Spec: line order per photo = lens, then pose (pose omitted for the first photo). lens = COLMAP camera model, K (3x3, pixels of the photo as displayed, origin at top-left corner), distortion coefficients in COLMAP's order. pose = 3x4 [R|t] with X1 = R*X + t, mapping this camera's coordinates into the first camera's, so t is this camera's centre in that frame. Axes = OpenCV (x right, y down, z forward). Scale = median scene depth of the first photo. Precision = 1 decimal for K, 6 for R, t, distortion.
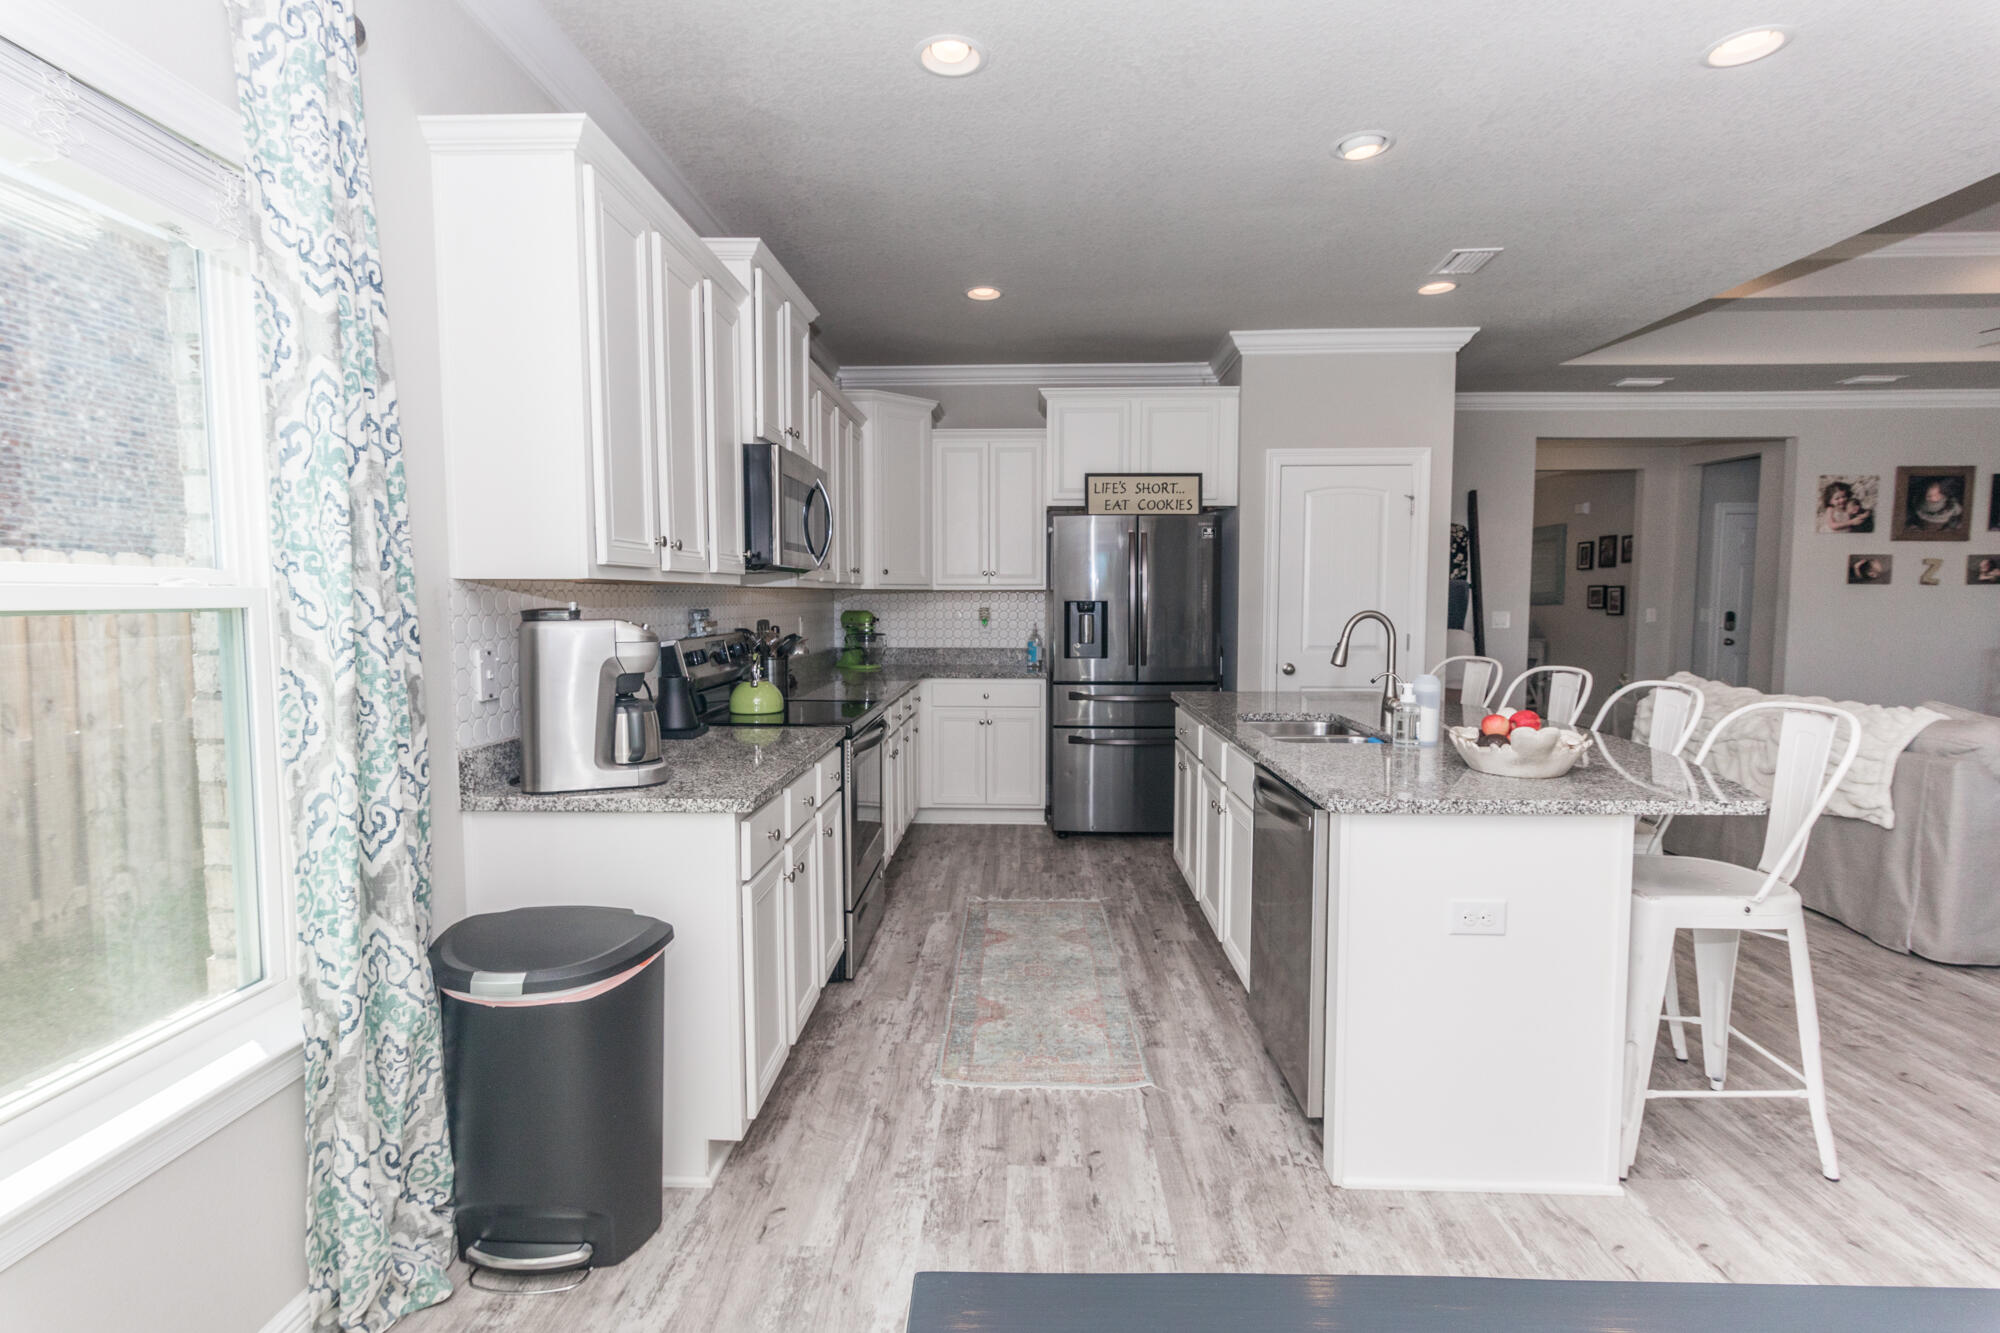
lens RADIAL K [[977.1, 0, 991.2], [0, 977.1, 670.4], [0, 0, 1]] dist [0.001317, 0.000302]
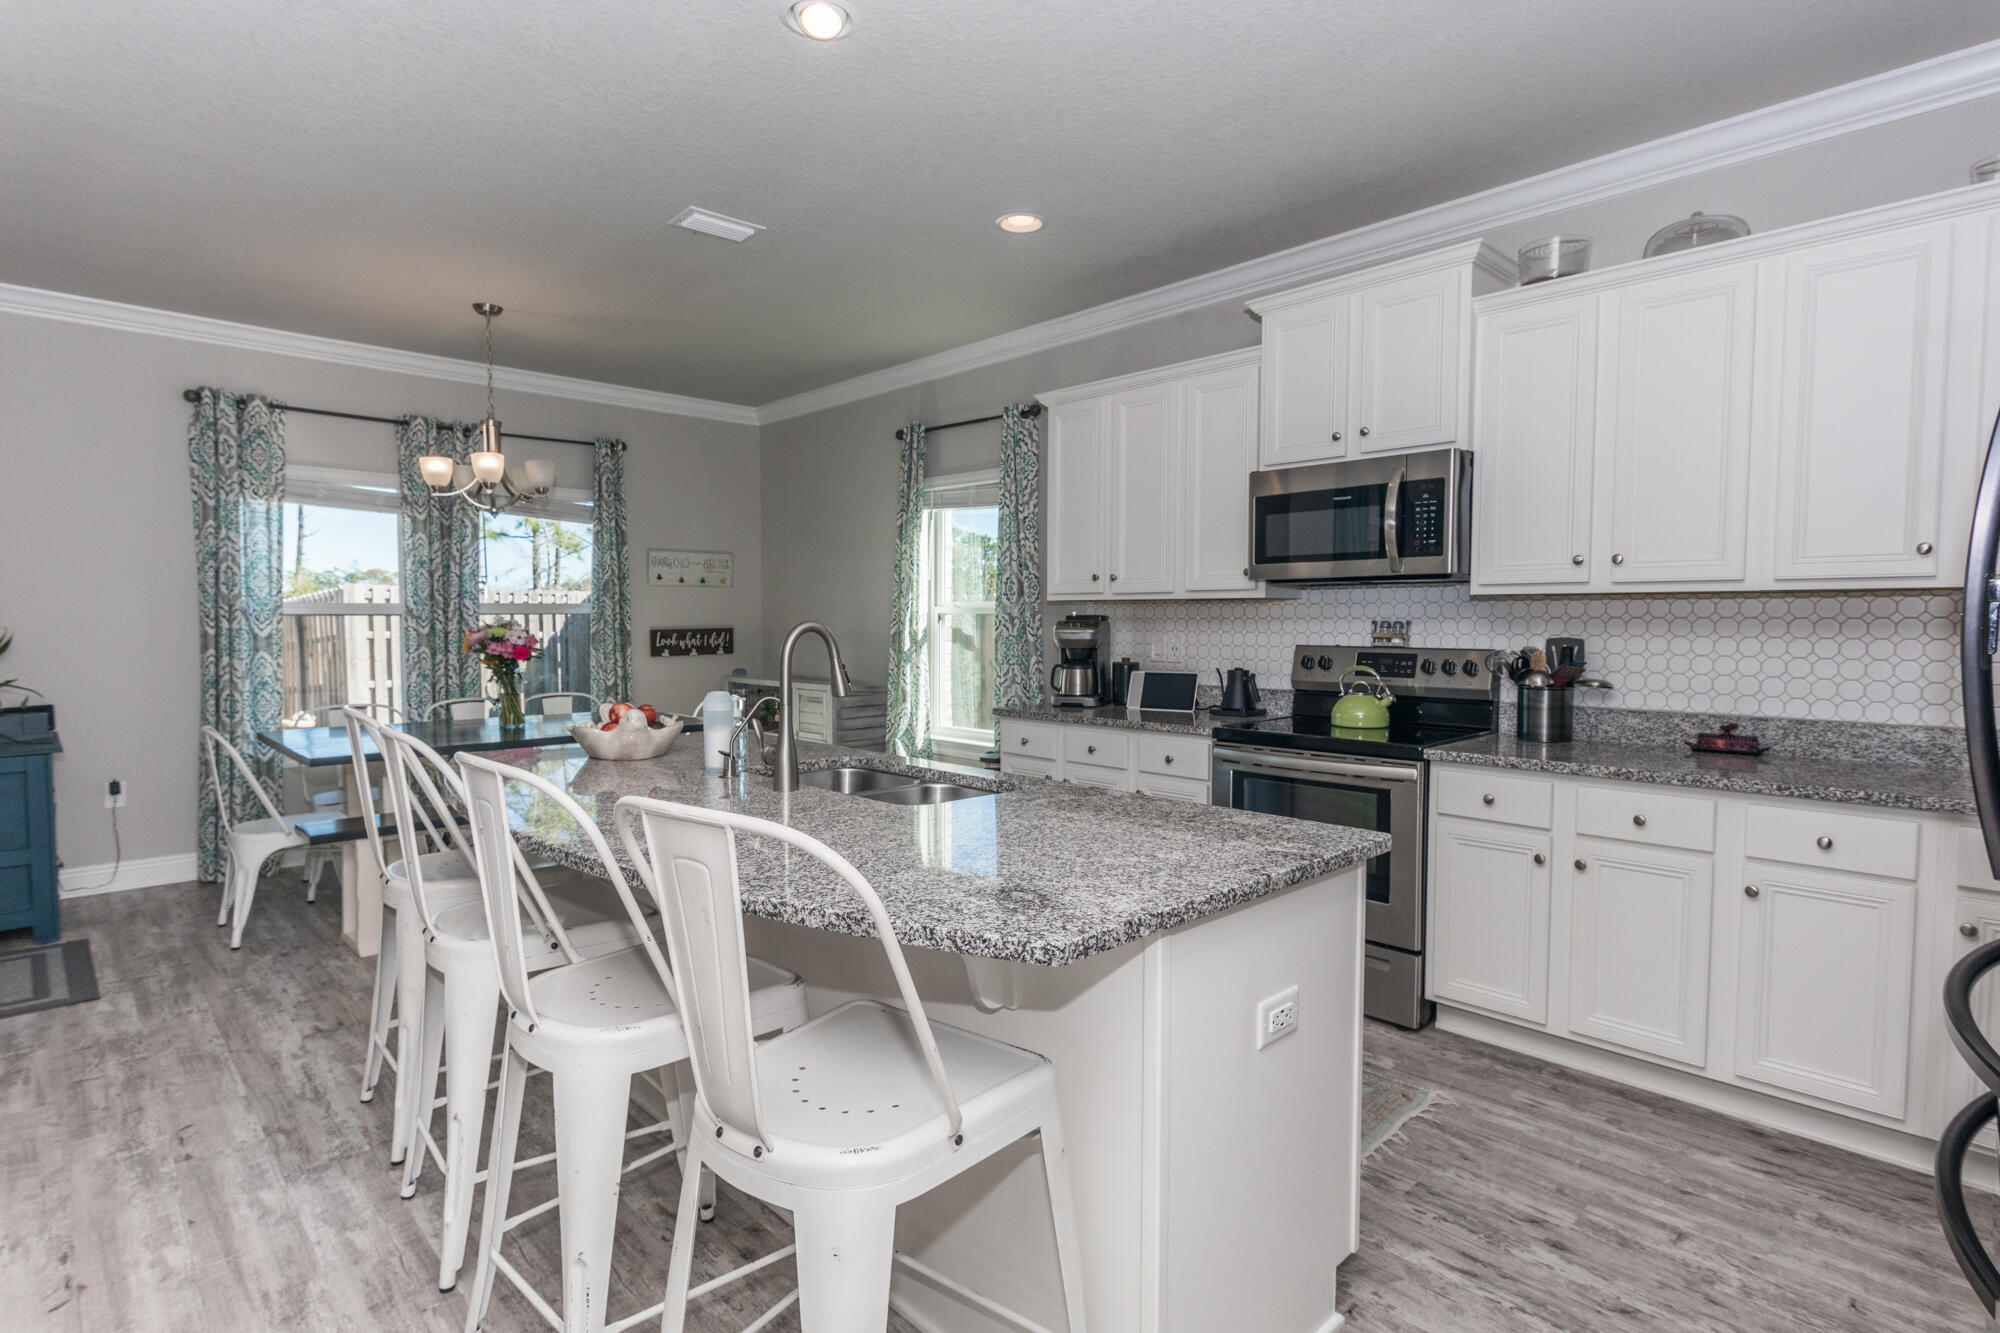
lens RADIAL K [[982.3, 0, 989.4], [0, 982.3, 674.8], [0, 0, 1]] dist [0.001589, -0.000843]
pose [[-0.695549, 0.041538, -0.717277, 0.479860], [-0.056111, 0.992138, 0.111866, -0.064906], [0.716284, 0.118056, -0.687750, 0.942494]]
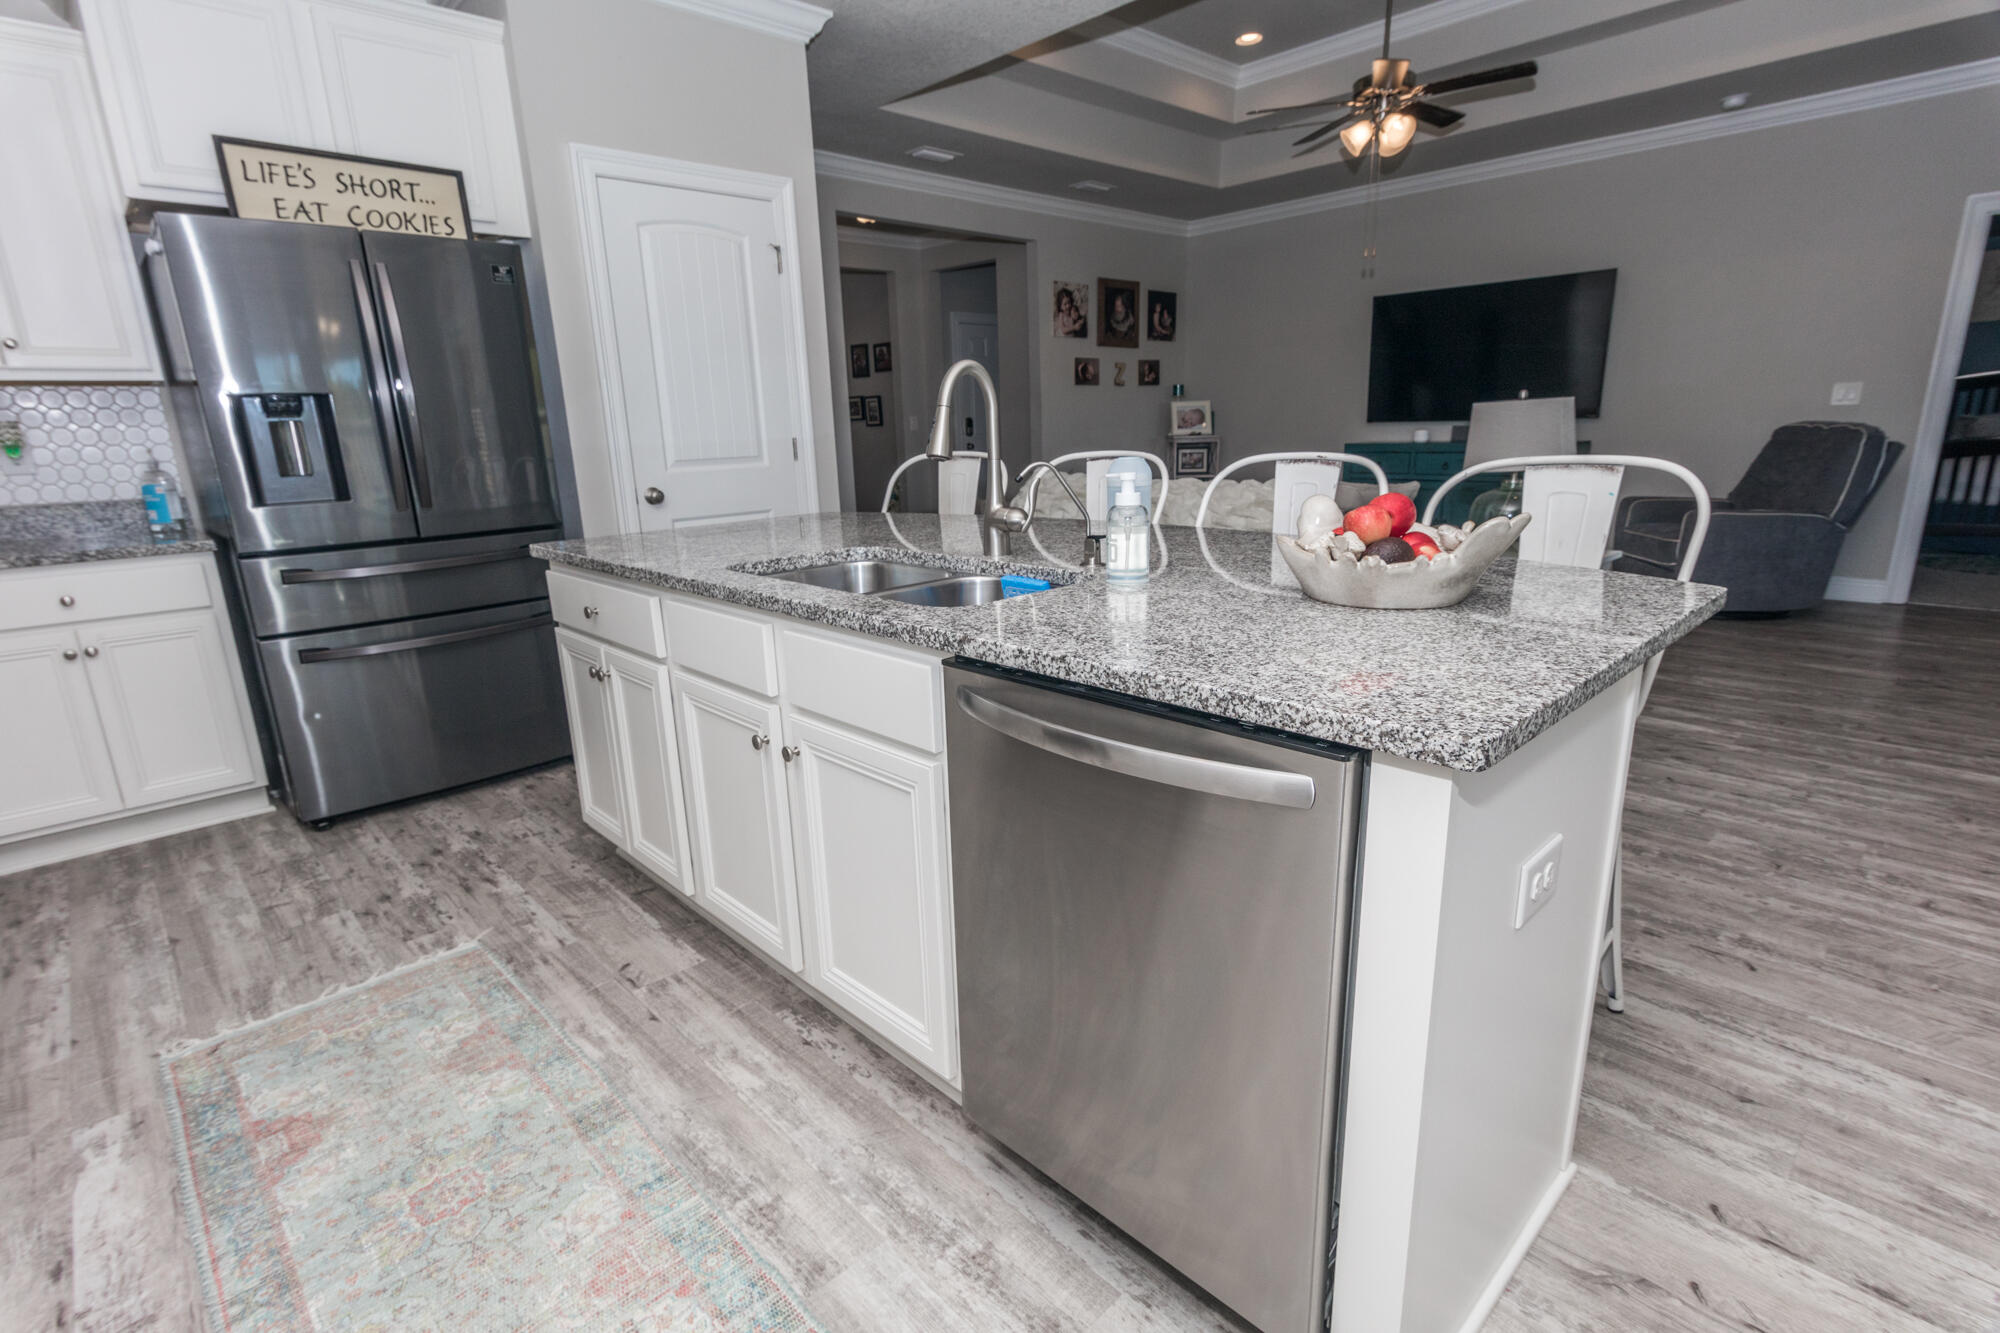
lens RADIAL K [[957.3, 0, 992.2], [0, 957.3, 669.4], [0, 0, 1]] dist [0.006532, -0.001480]
pose [[0.698331, -0.202257, 0.686605, -0.019691], [0.086290, 0.976039, 0.199754, 0.003706], [-0.710555, -0.080248, 0.699051, 0.340908]]
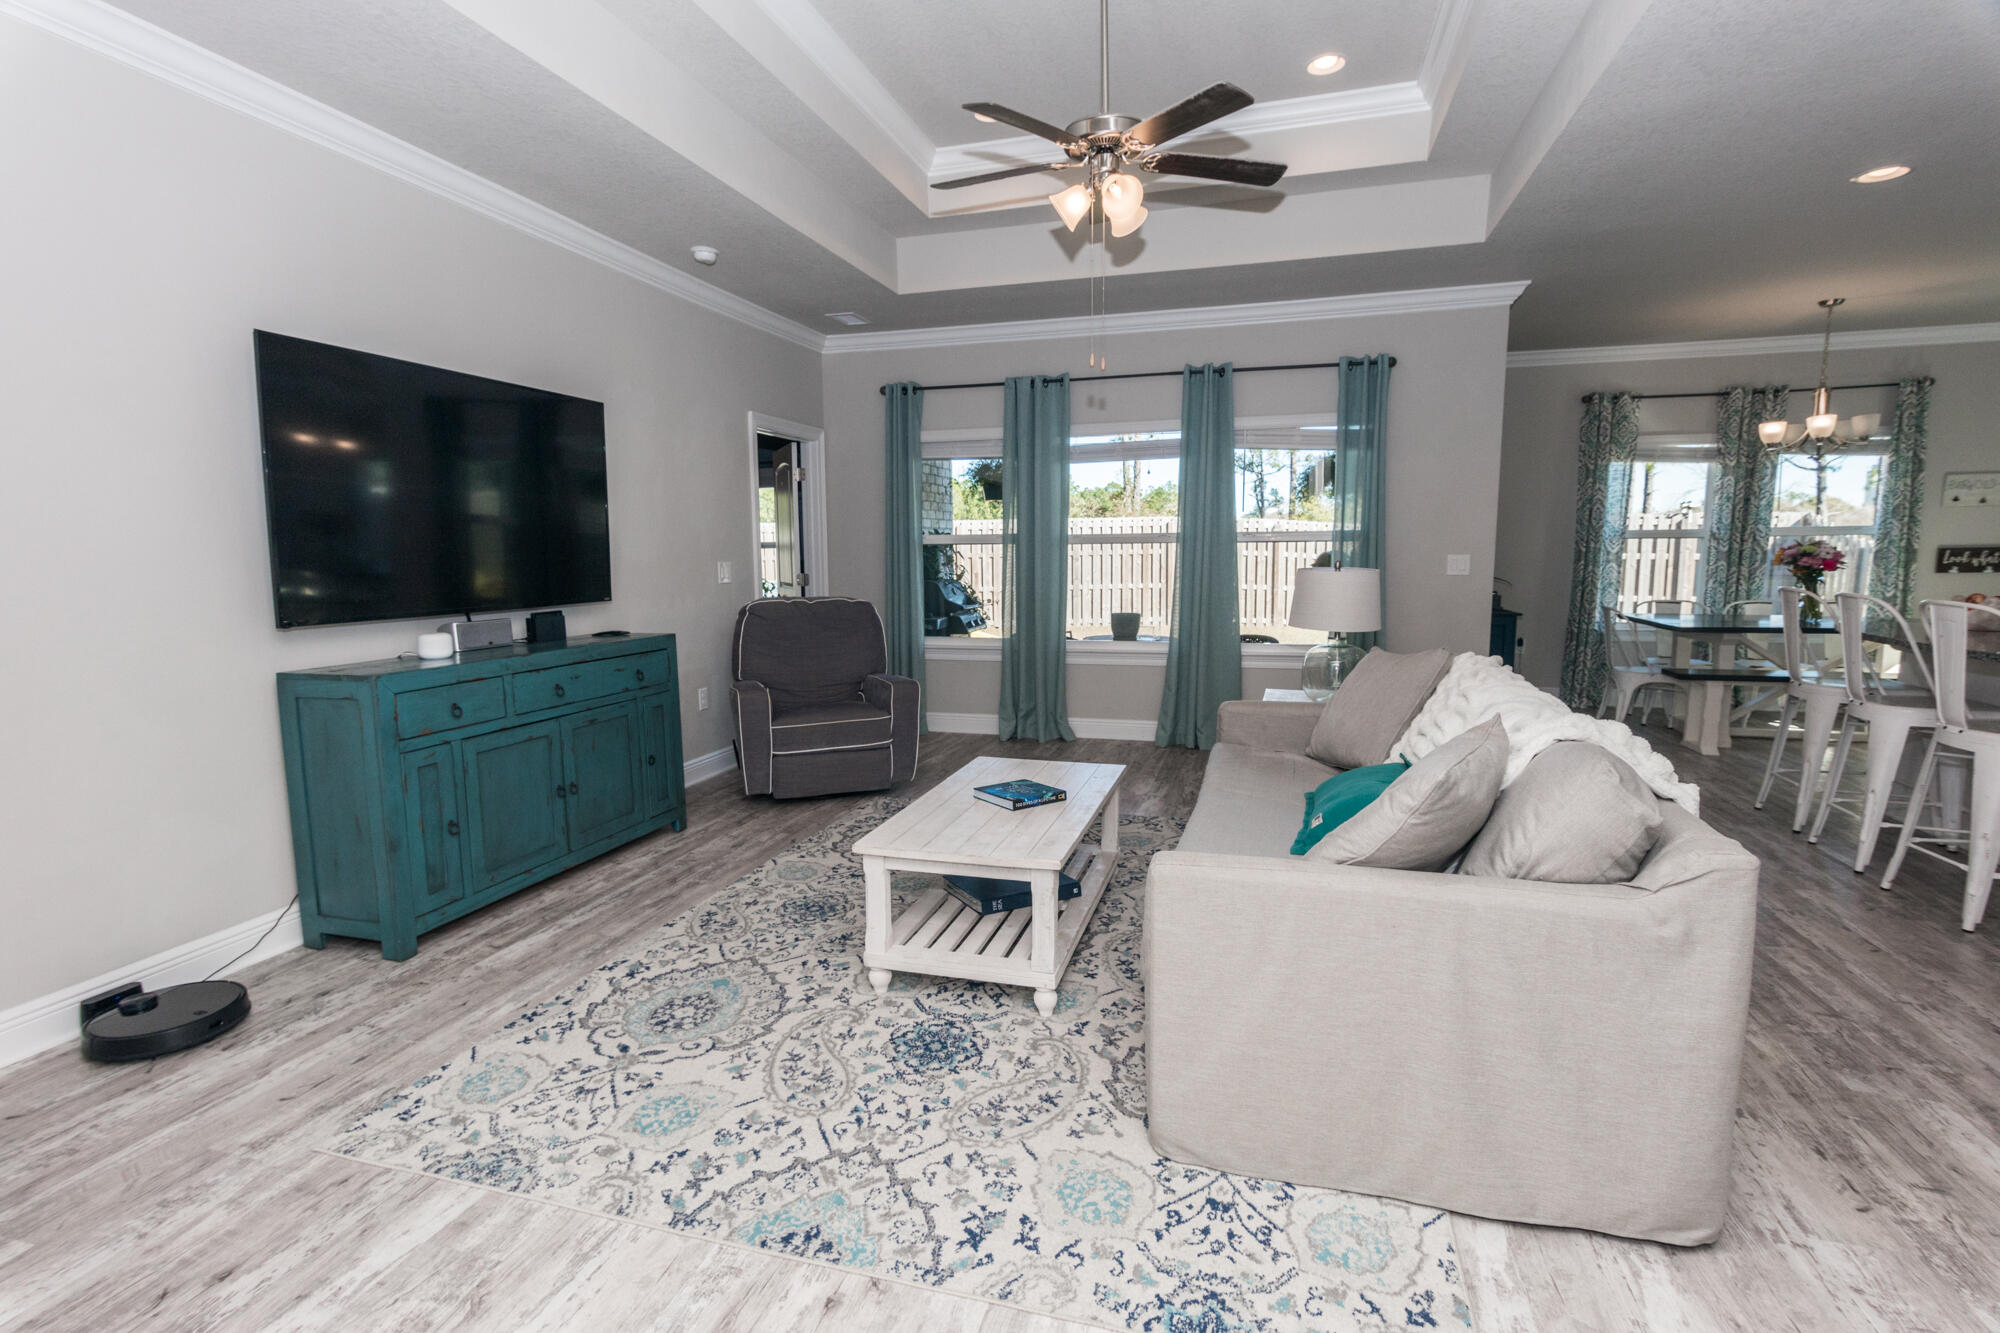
lens RADIAL K [[960.3, 0, 992.2], [0, 960.3, 668.1], [0, 0, 1]] dist [0.003674, -0.001307]
pose [[-0.970038, -0.020750, 0.242064, 0.810914], [0.028633, 0.979638, 0.198718, -0.096101], [-0.241258, 0.199695, -0.949693, 1.364766]]
